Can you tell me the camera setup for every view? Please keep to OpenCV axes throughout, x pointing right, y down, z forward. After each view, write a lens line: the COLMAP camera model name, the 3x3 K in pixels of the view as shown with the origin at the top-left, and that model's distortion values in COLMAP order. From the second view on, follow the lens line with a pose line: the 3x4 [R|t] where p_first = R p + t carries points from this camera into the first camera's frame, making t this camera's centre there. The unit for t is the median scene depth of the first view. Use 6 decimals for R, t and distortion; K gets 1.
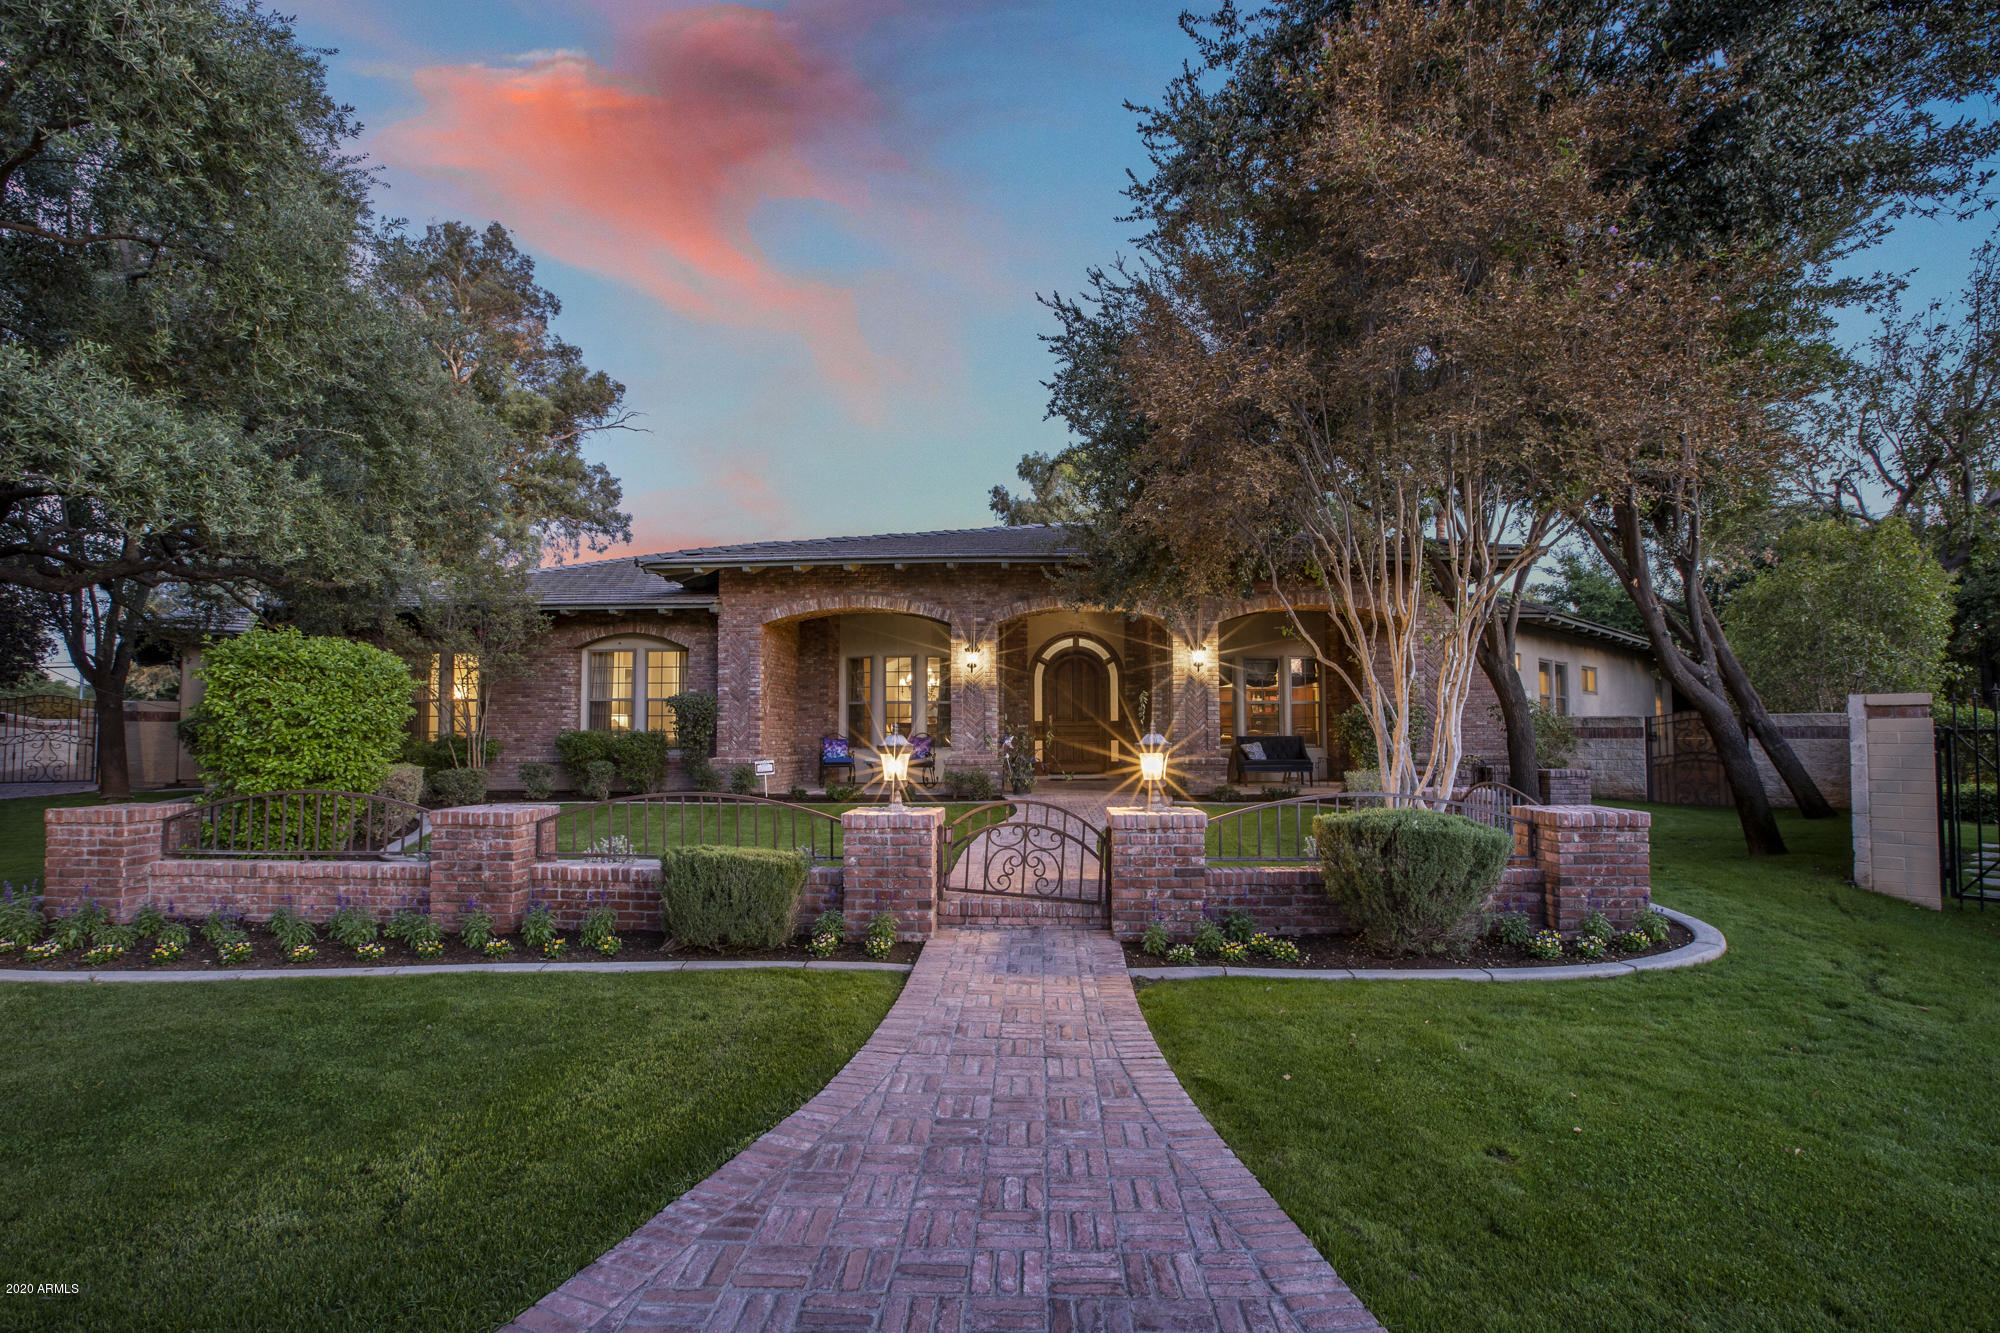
lens RADIAL K [[925.0, 0, 1000.0], [0, 925.0, 666.5], [0, 0, 1]] dist [-0.017628, -0.000010]
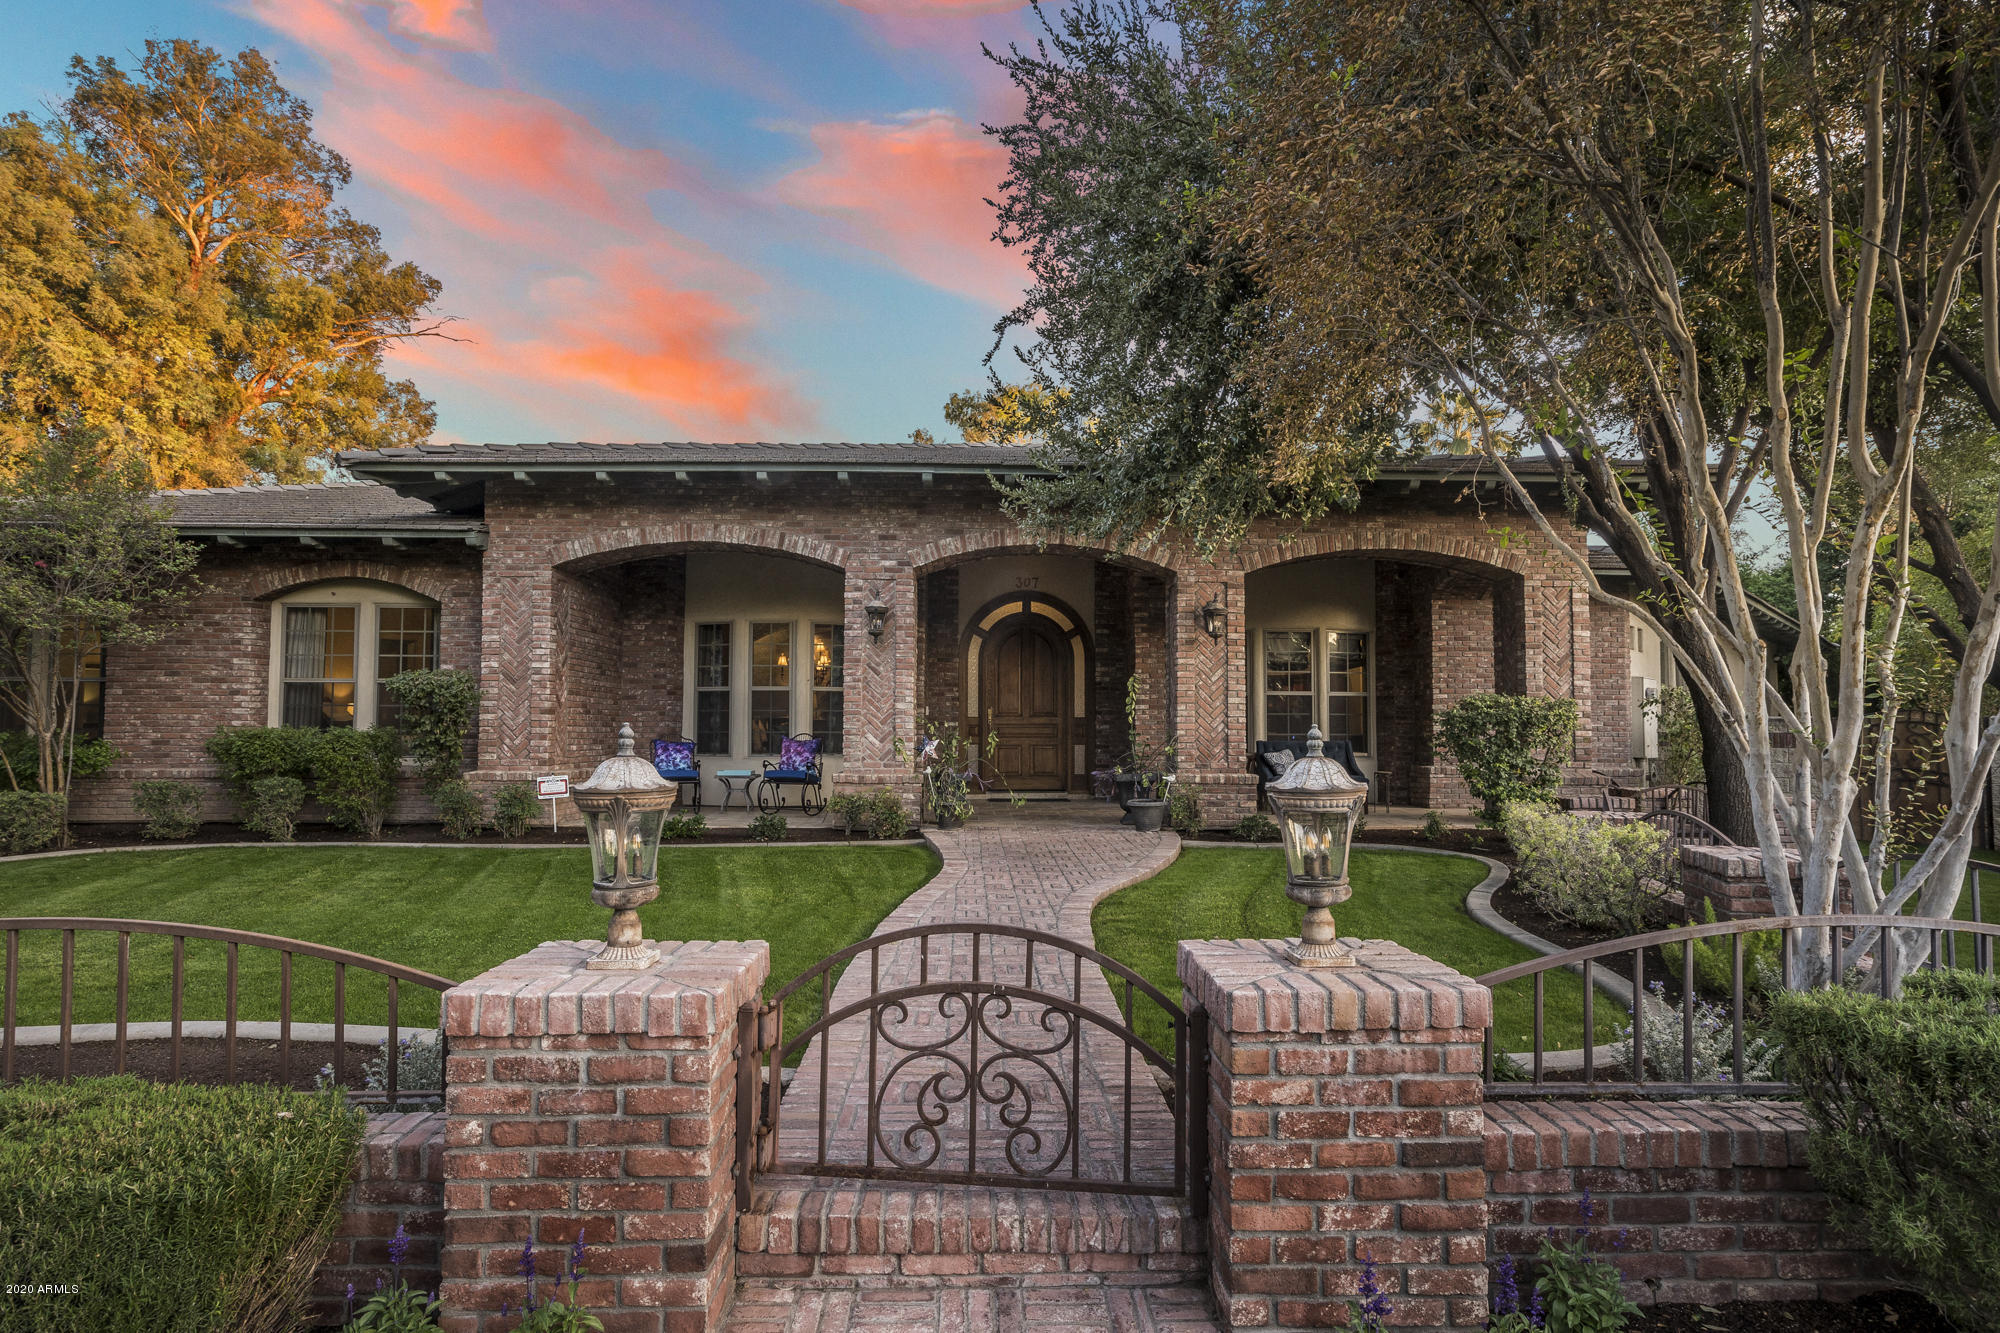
lens RADIAL K [[1135.3, 0, 1000.0], [0, 1135.3, 666.5], [0, 0, 1]] dist [-0.000703, 0.002252]
pose [[0.997488, 0.009634, 0.070180, 0.001051], [-0.010732, 0.999825, 0.015292, 0.009546], [-0.070020, -0.016007, 0.997417, 0.180192]]
